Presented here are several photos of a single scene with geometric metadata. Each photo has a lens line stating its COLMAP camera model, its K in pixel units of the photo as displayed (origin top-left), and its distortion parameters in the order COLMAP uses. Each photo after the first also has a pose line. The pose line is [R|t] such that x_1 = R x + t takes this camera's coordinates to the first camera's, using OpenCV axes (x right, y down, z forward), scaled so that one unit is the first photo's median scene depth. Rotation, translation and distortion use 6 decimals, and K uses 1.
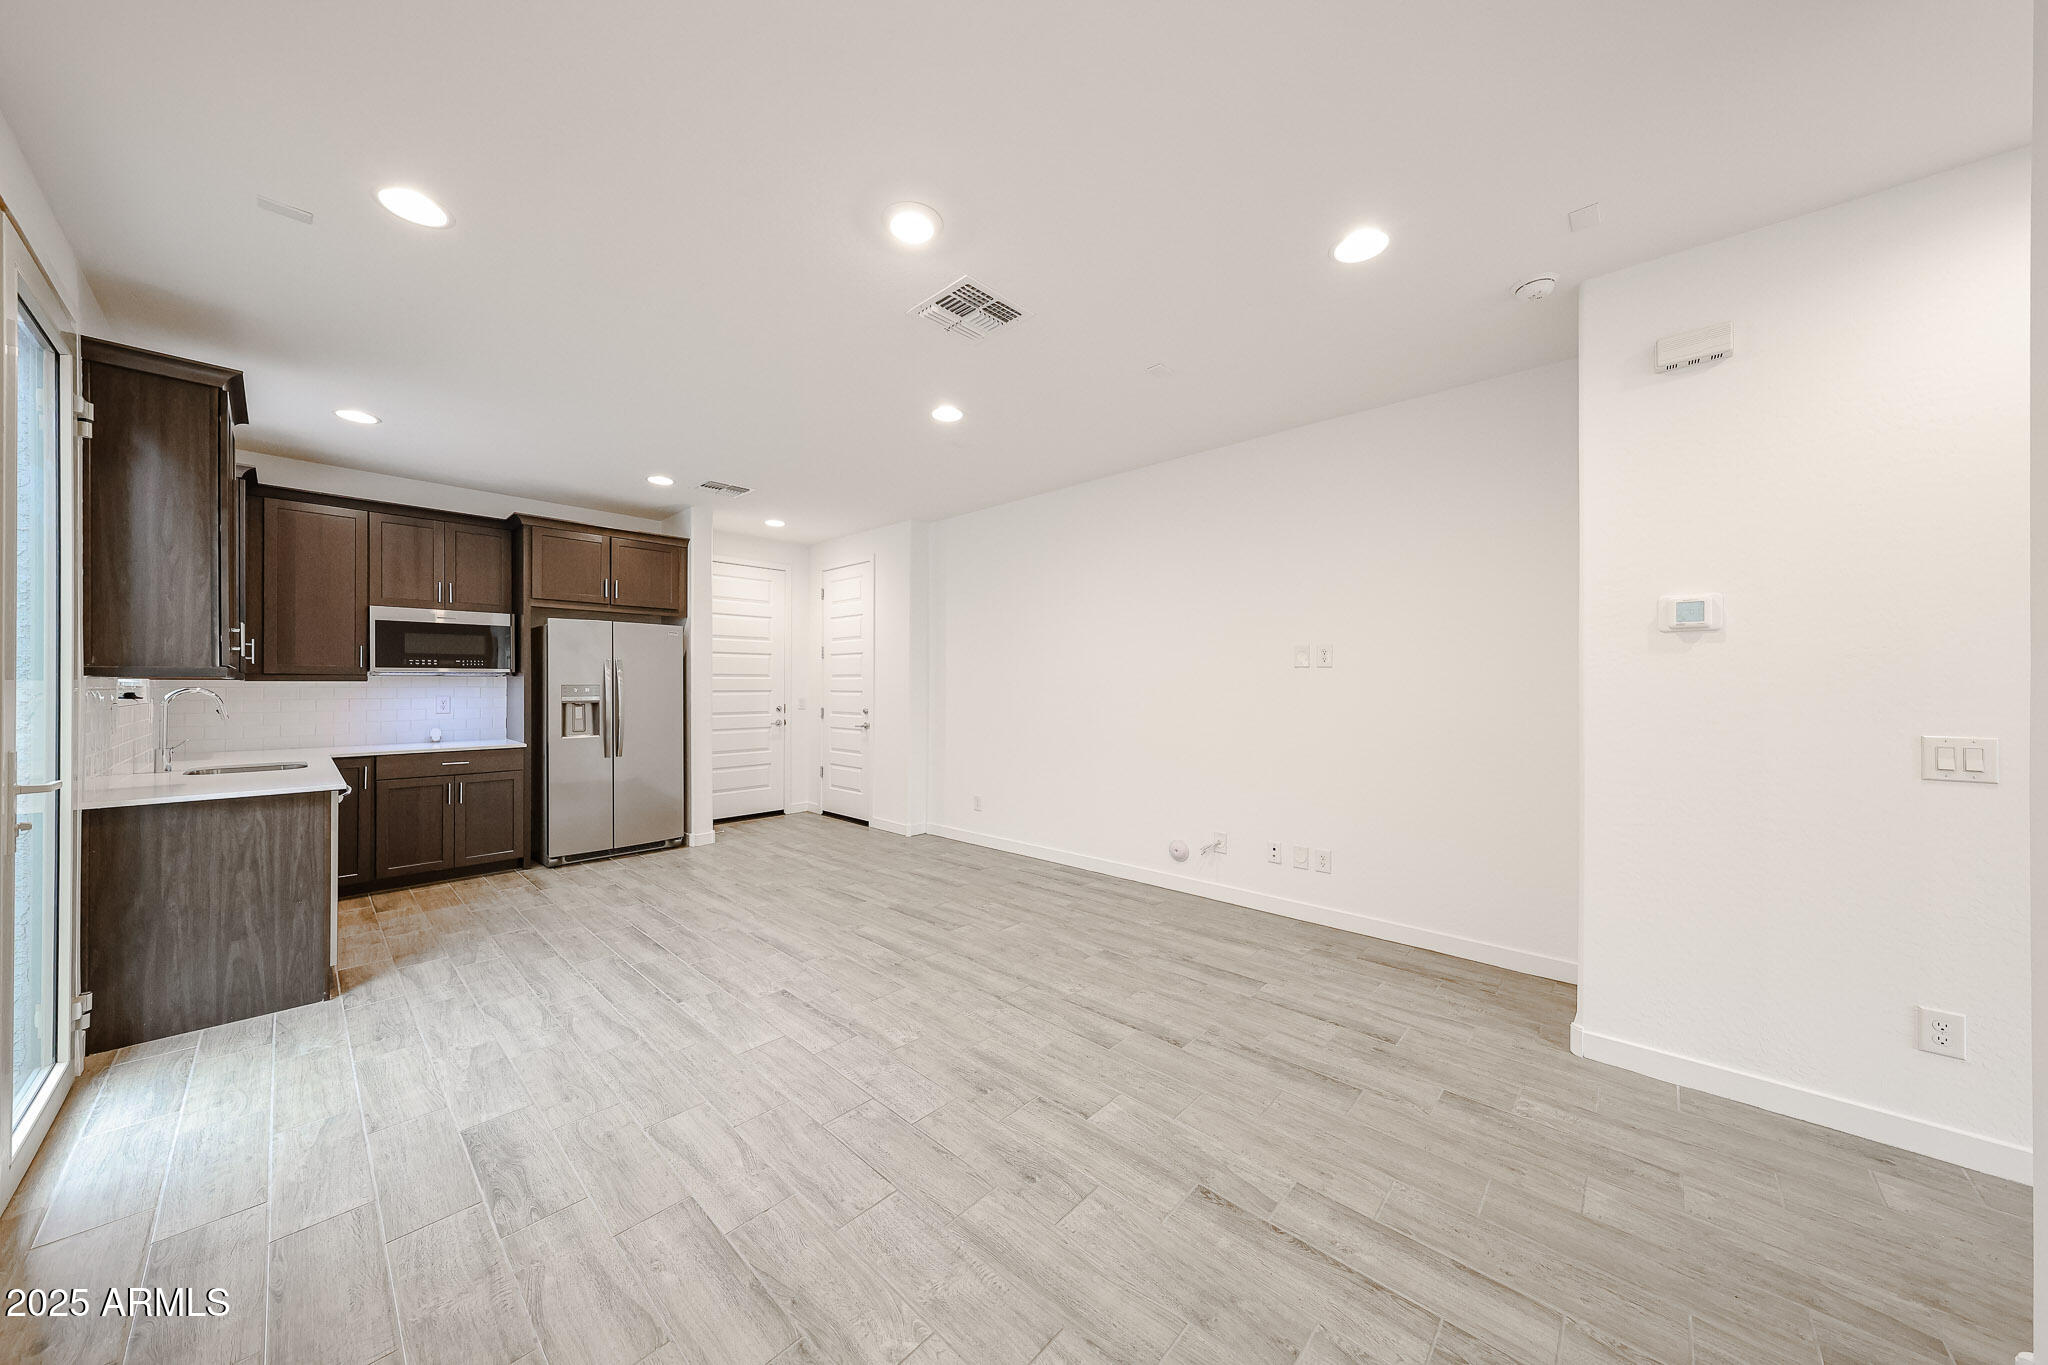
lens RADIAL K [[693.6, 0, 1020.8], [0, 693.6, 686.5], [0, 0, 1]] dist [0.000125, 0.000100]
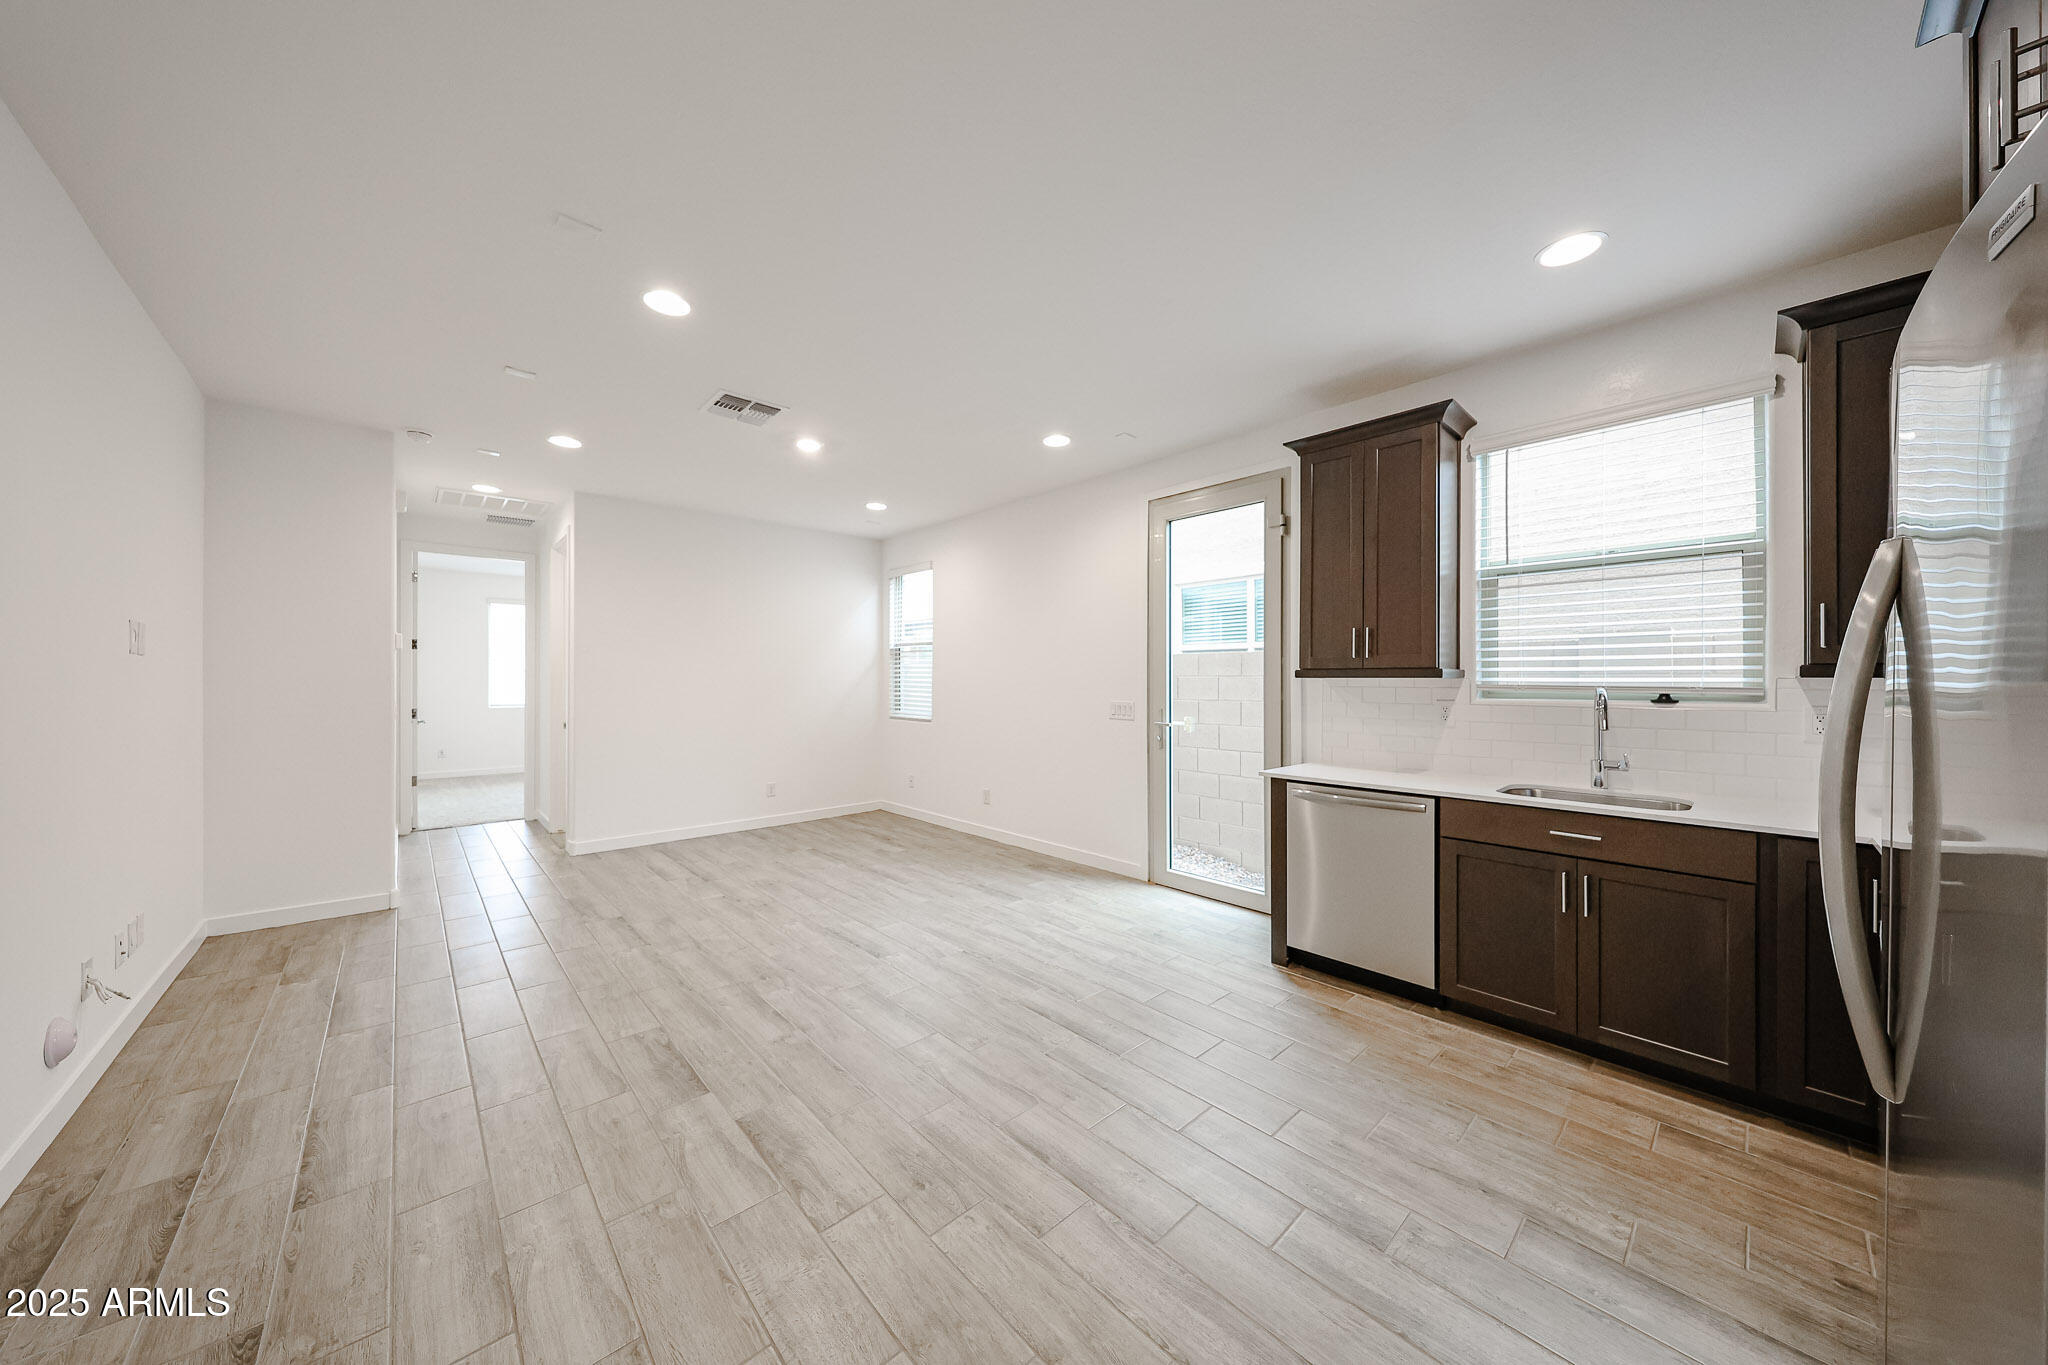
lens RADIAL K [[693.6, 0, 1020.8], [0, 693.6, 686.5], [0, 0, 1]] dist [0.000125, 0.000100]
pose [[-0.996947, -0.005535, 0.077880, -0.574546], [-0.004609, 0.999917, 0.012062, -0.008422], [-0.077940, 0.011667, -0.996890, 1.833516]]
